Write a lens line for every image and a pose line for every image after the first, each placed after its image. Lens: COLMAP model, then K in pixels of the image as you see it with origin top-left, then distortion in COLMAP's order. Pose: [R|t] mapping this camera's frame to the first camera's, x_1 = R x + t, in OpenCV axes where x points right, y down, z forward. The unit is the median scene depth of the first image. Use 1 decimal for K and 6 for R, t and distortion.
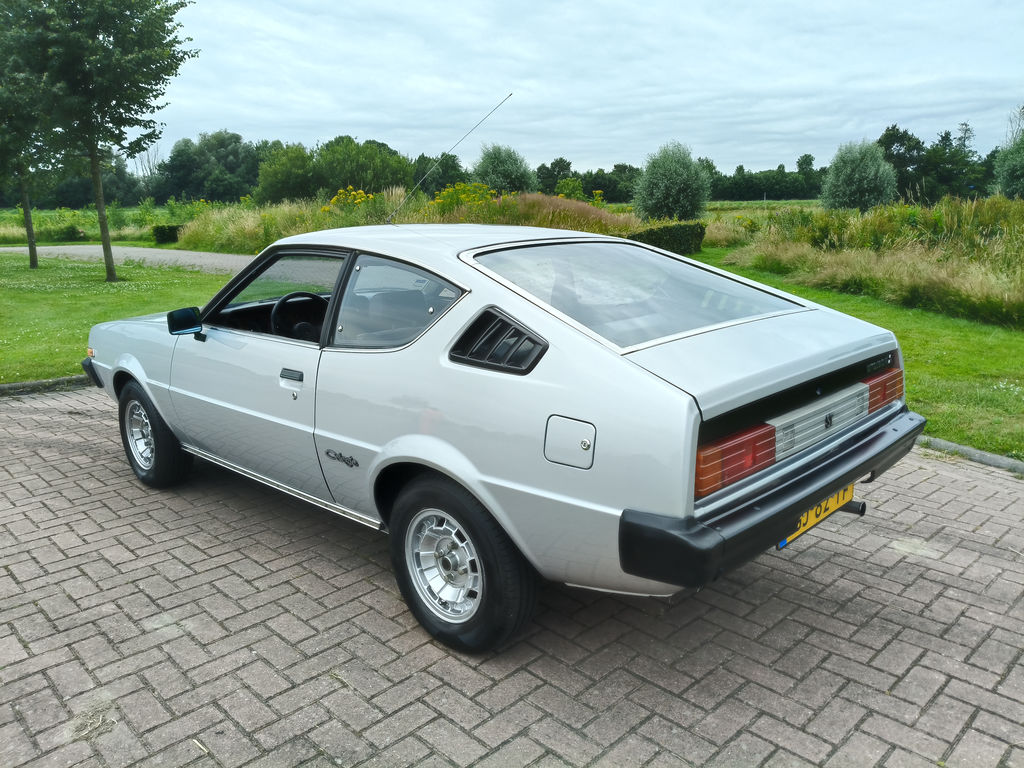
lens RADIAL K [[771.0, 0, 520.3], [0, 771.0, 390.4], [0, 0, 1]] dist [0.035487, -0.090667]
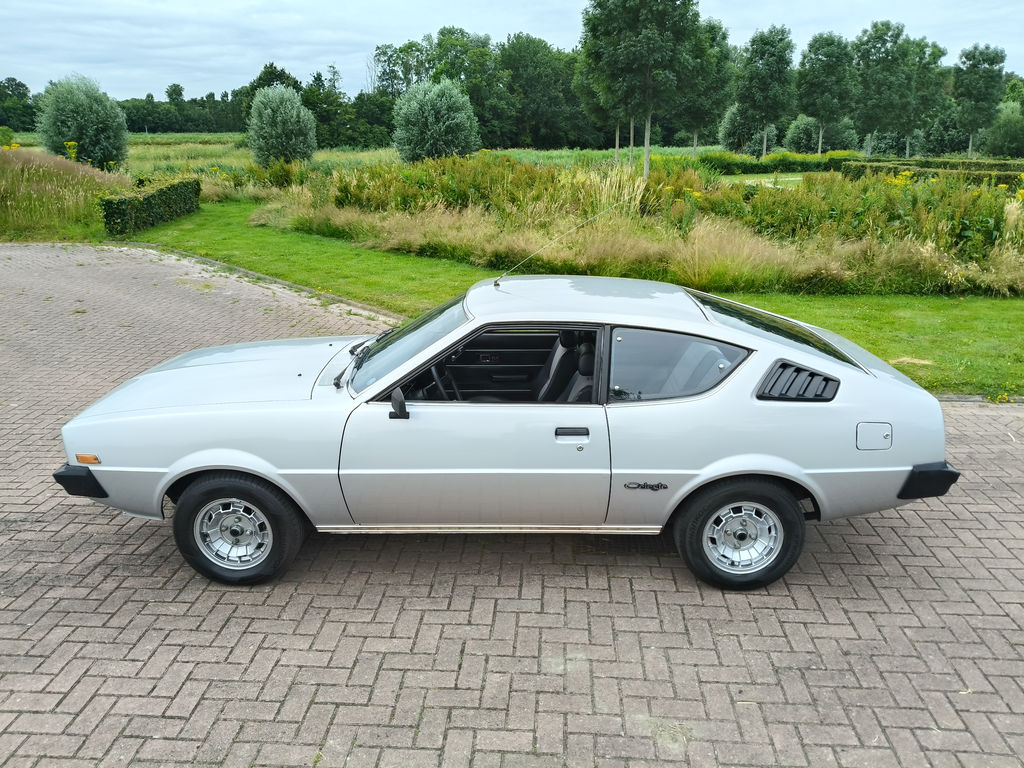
lens RADIAL K [[781.0, 0, 516.2], [0, 781.0, 386.7], [0, 0, 1]] dist [0.027146, -0.063848]
pose [[0.739979, -0.180553, 0.647944, -1.163656], [0.132766, 0.983555, 0.122449, -0.255912], [-0.659397, -0.004585, 0.751781, 0.151198]]
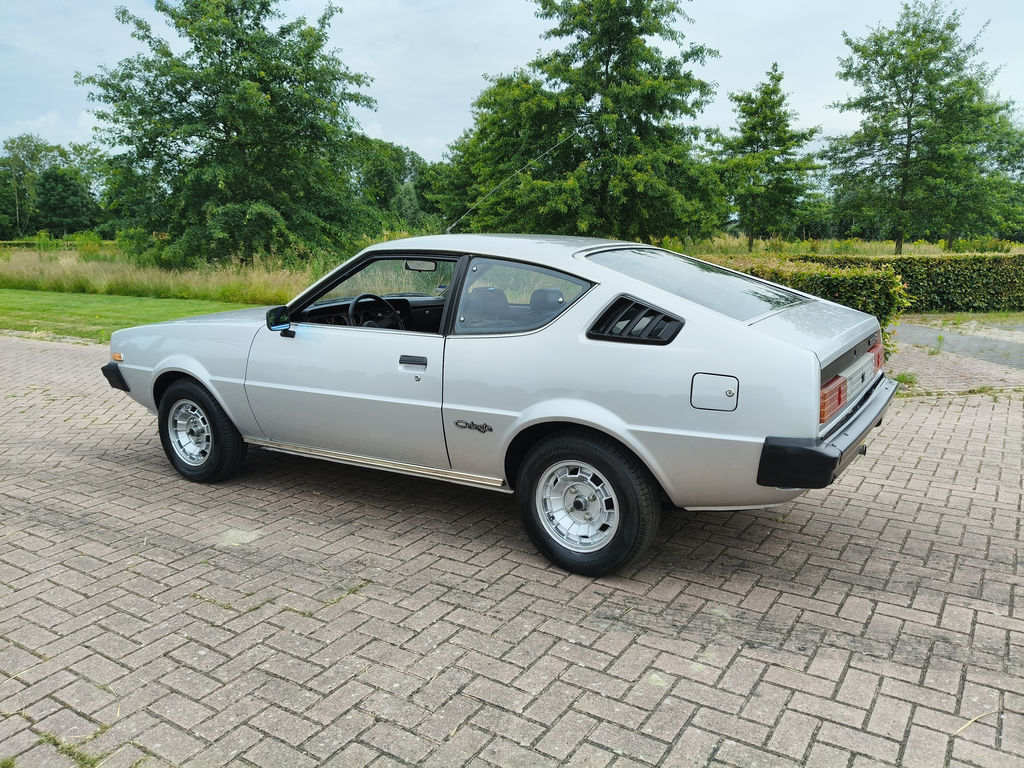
lens RADIAL K [[775.1, 0, 512.0], [0, 775.1, 384.0], [0, 0, 1]] dist [0.019040, -0.062377]
pose [[0.980870, -0.030944, 0.192190, -0.383241], [0.037168, 0.998892, -0.028860, 0.056160], [-0.191084, 0.035452, 0.980933, -0.177034]]
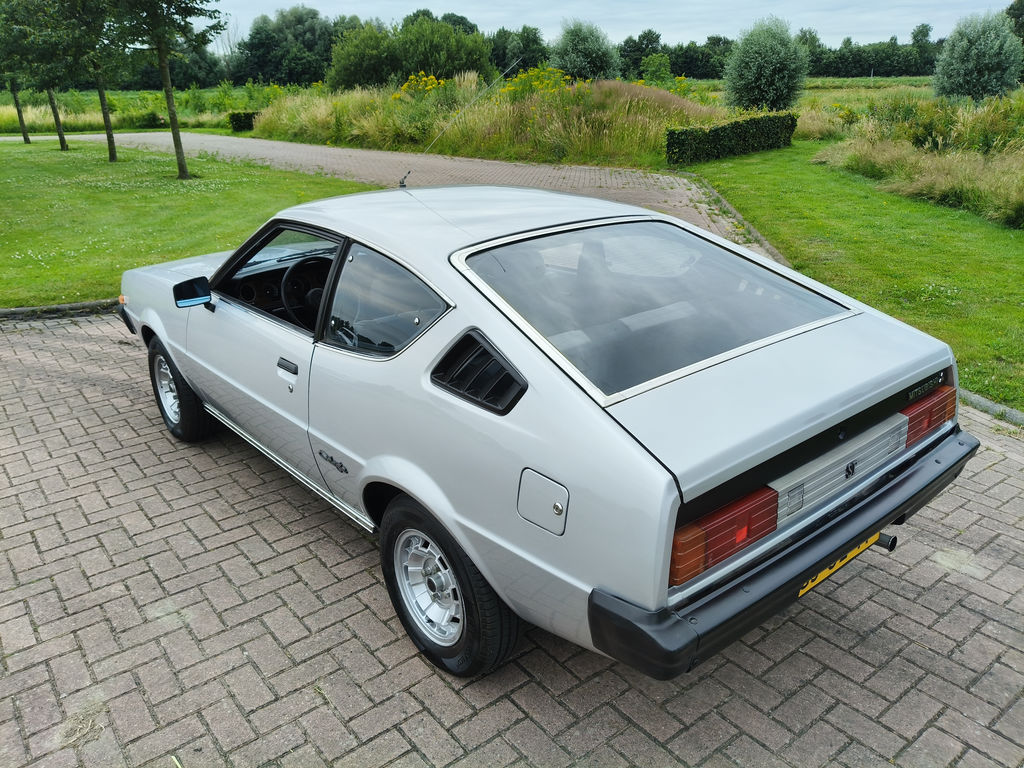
lens RADIAL K [[775.1, 0, 512.0], [0, 775.1, 384.0], [0, 0, 1]] dist [0.019040, -0.062377]
pose [[0.993784, 0.034983, -0.105688, 0.085785], [-0.020337, 0.990416, 0.136608, -0.138946], [0.109454, -0.133610, 0.984971, 0.081843]]
